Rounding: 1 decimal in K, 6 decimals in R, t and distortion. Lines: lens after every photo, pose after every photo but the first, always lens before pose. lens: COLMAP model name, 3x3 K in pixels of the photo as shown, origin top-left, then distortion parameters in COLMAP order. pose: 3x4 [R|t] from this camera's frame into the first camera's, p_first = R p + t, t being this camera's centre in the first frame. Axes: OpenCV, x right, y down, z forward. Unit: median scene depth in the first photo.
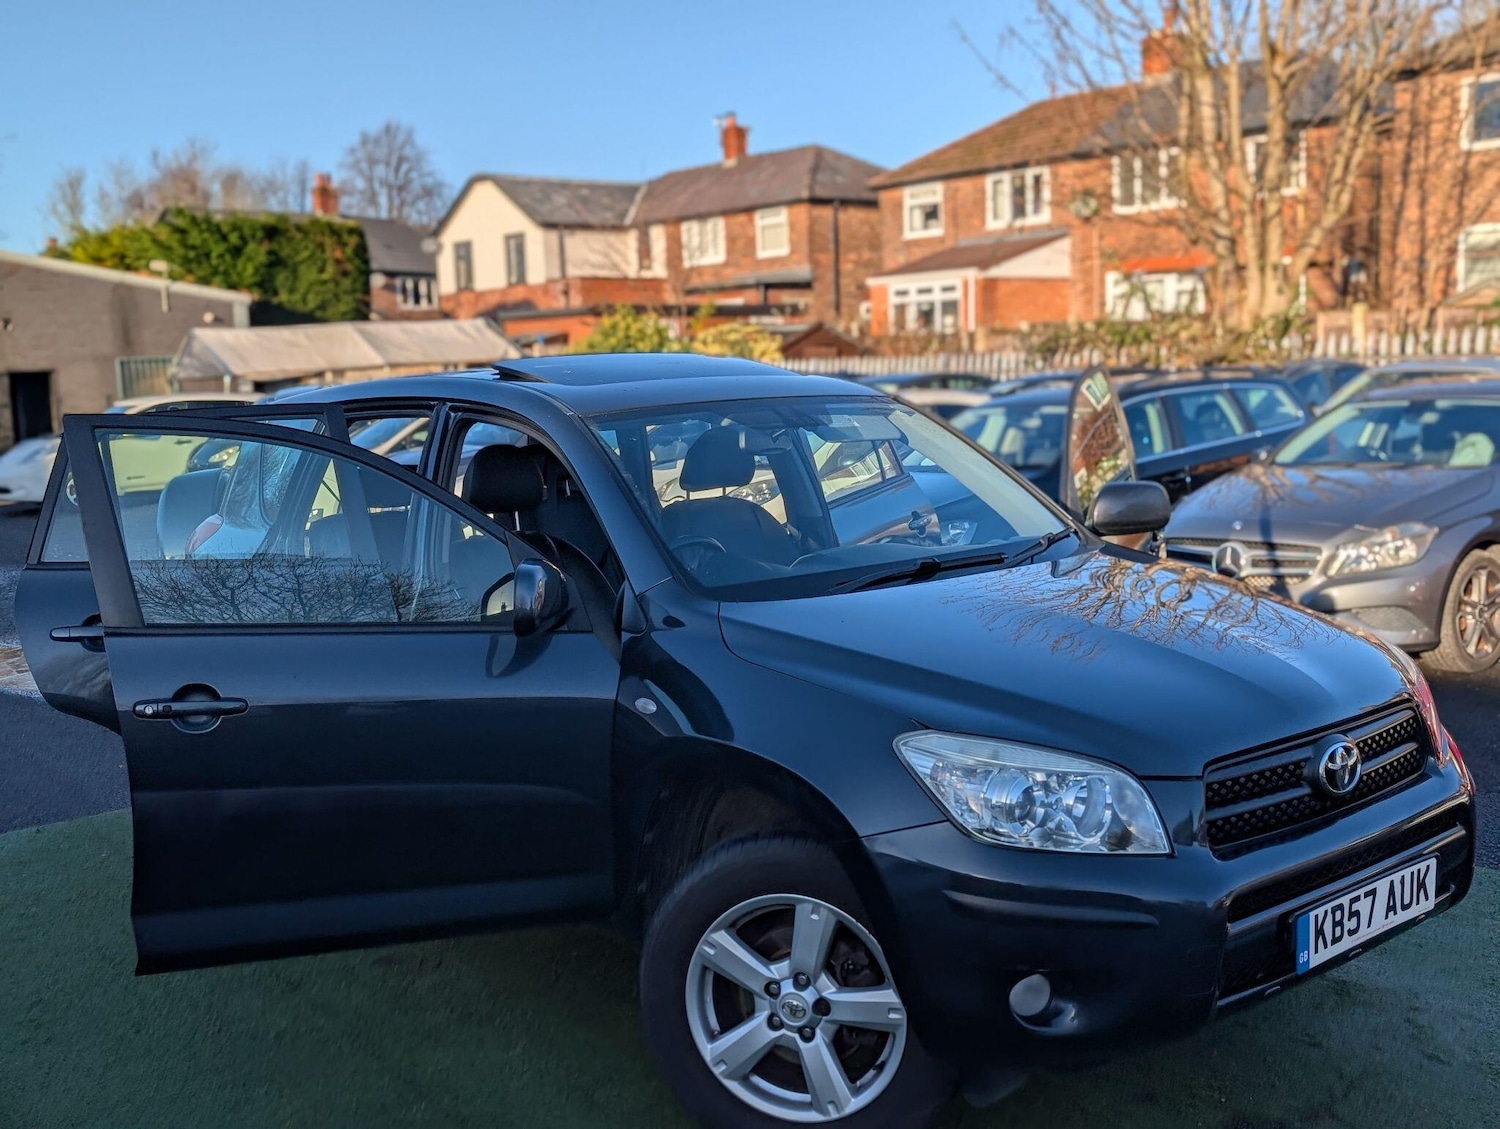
lens RADIAL K [[1600.7, 0, 723.2], [0, 1600.7, 563.2], [0, 0, 1]] dist [0.074008, -0.166807]
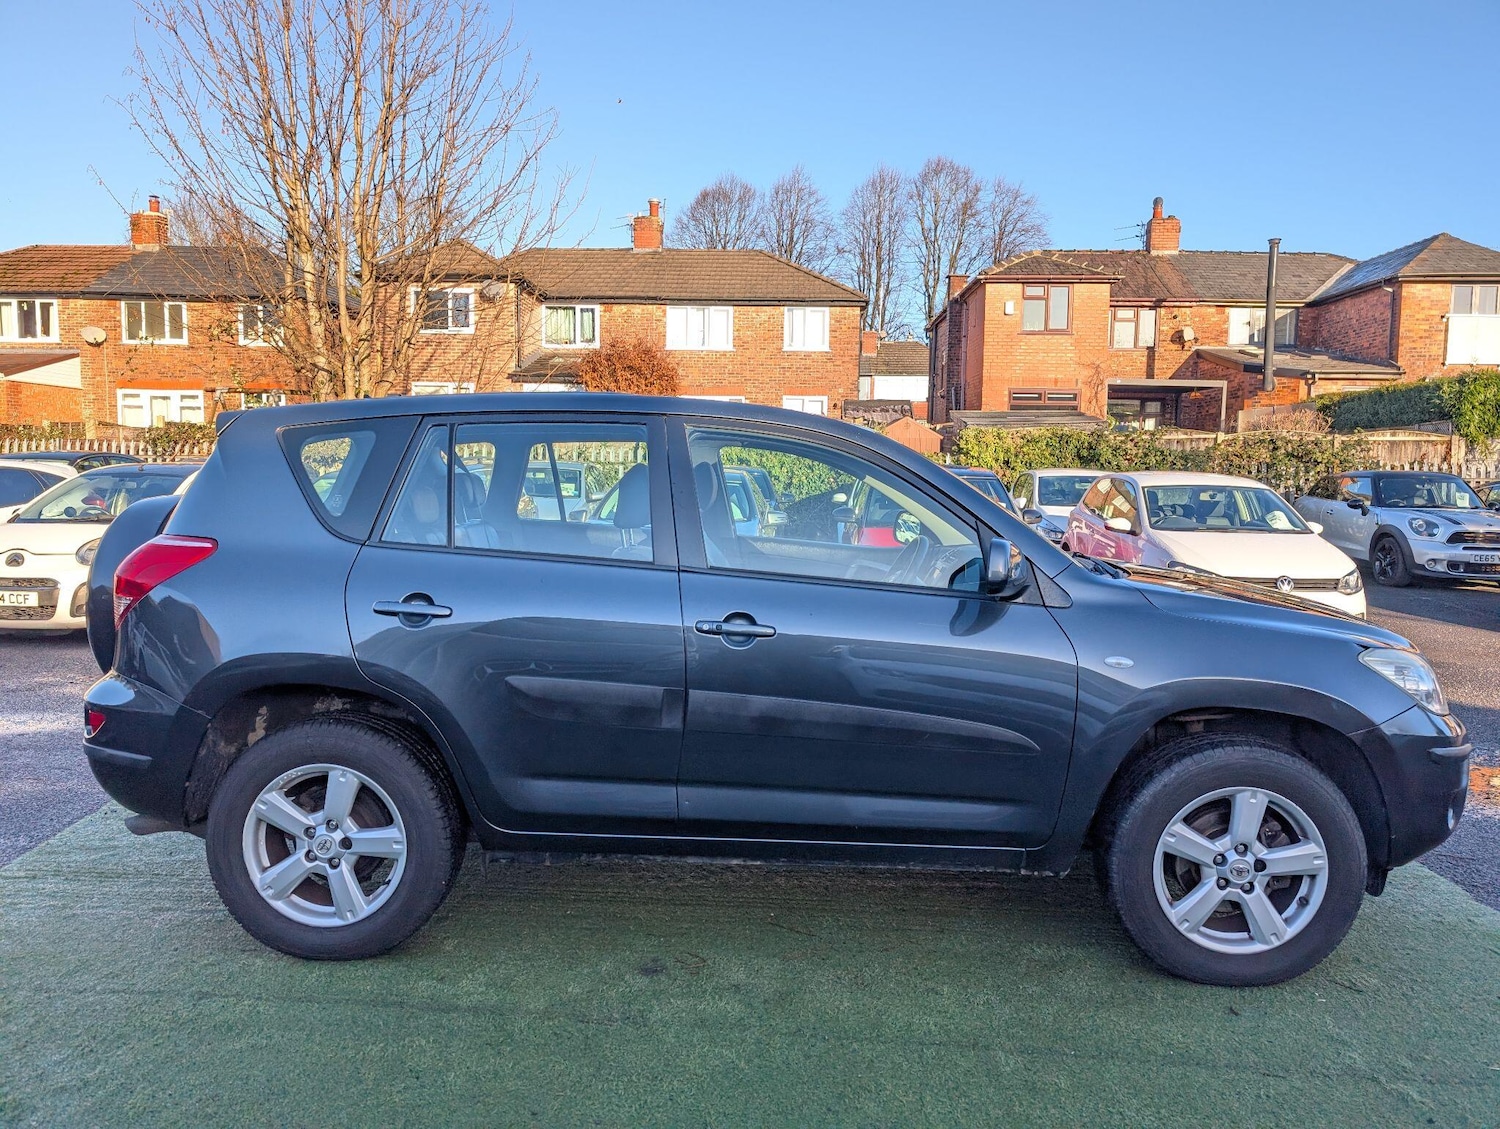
lens RADIAL K [[1068.6, 0, 750.0], [0, 1068.6, 564.5], [0, 0, 1]] dist [0.032648, -0.044972]
pose [[0.664587, -0.018064, 0.746992, -0.109857], [0.047511, 0.998706, -0.018118, 0.001888], [-0.745699, 0.047531, 0.664586, 0.085374]]
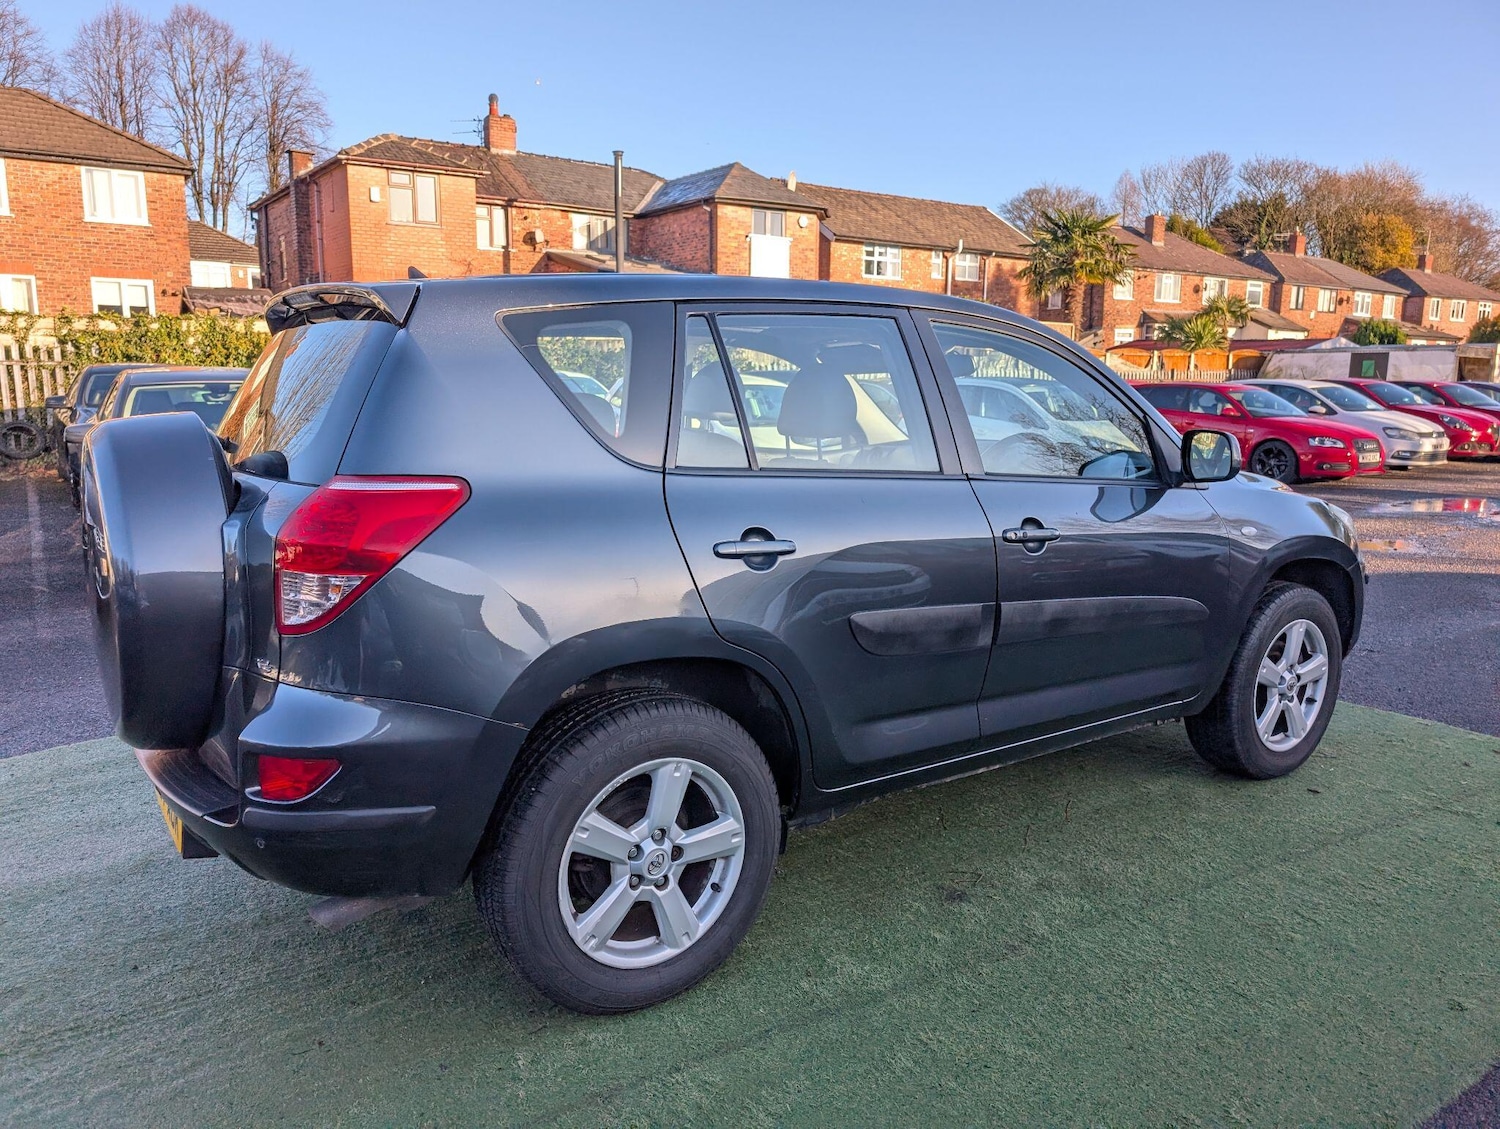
lens RADIAL K [[1070.5, 0, 743.8], [0, 1070.5, 564.5], [0, 0, 1]] dist [0.014488, -0.014690]
pose [[0.094343, -0.132936, 0.986624, -0.137008], [0.104365, 0.986904, 0.122995, -0.006479], [-0.990054, 0.091366, 0.106981, 0.173006]]
